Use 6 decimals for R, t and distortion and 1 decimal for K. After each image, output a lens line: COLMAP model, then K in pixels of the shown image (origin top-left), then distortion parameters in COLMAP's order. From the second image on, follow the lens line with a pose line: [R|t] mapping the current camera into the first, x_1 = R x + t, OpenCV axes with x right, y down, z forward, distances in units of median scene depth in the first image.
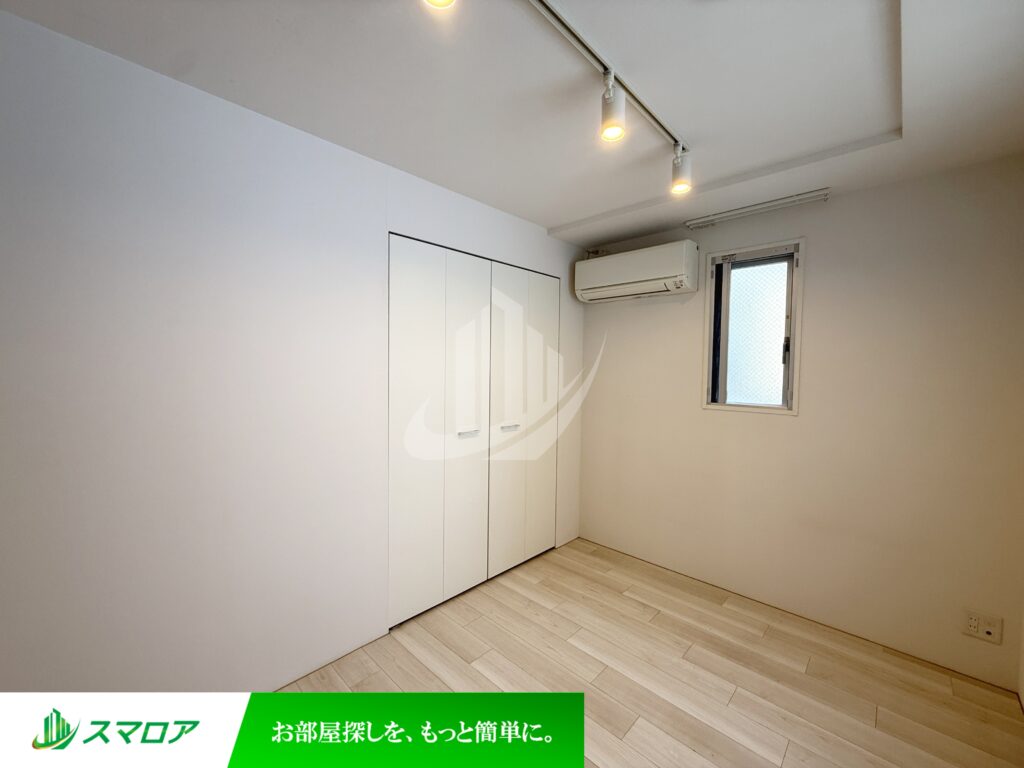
lens RADIAL K [[408.8, 0, 507.0], [0, 408.8, 384.4], [0, 0, 1]] dist [0.000536, -0.000351]
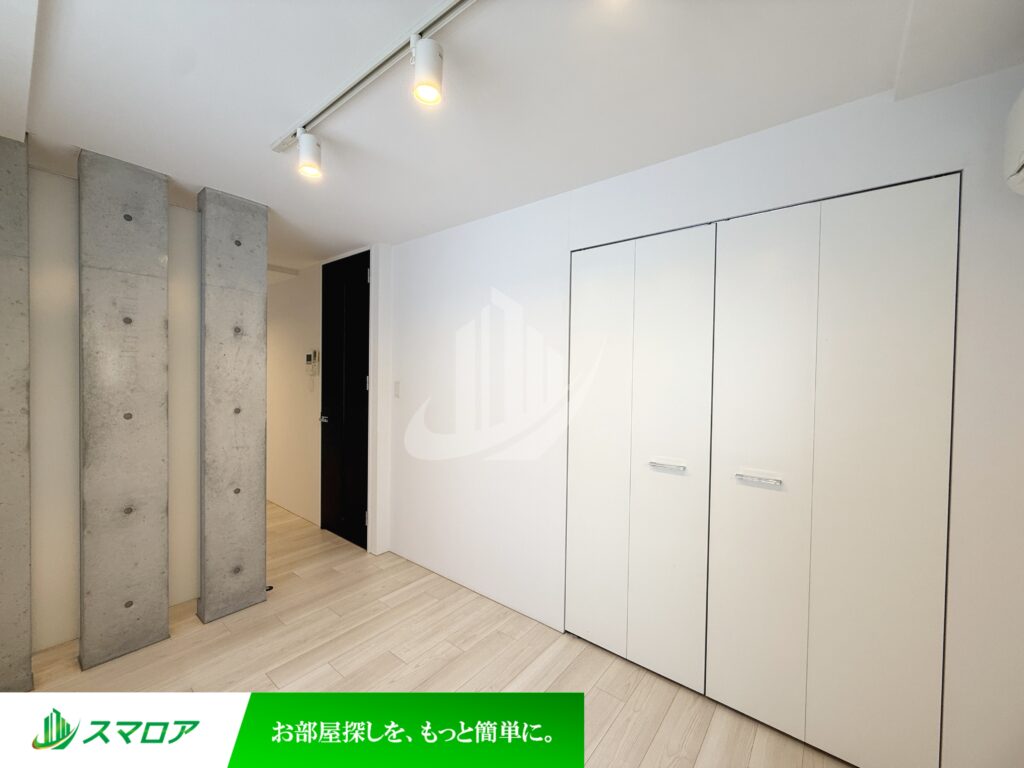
lens RADIAL K [[408.8, 0, 510.7], [0, 408.8, 384.1], [0, 0, 1]] dist [0.000536, -0.000351]
pose [[0.088924, 0.008263, -0.996004, 0.636783], [-0.058207, 0.998300, 0.003086, -0.018747], [0.994336, 0.057700, 0.089254, 0.640389]]
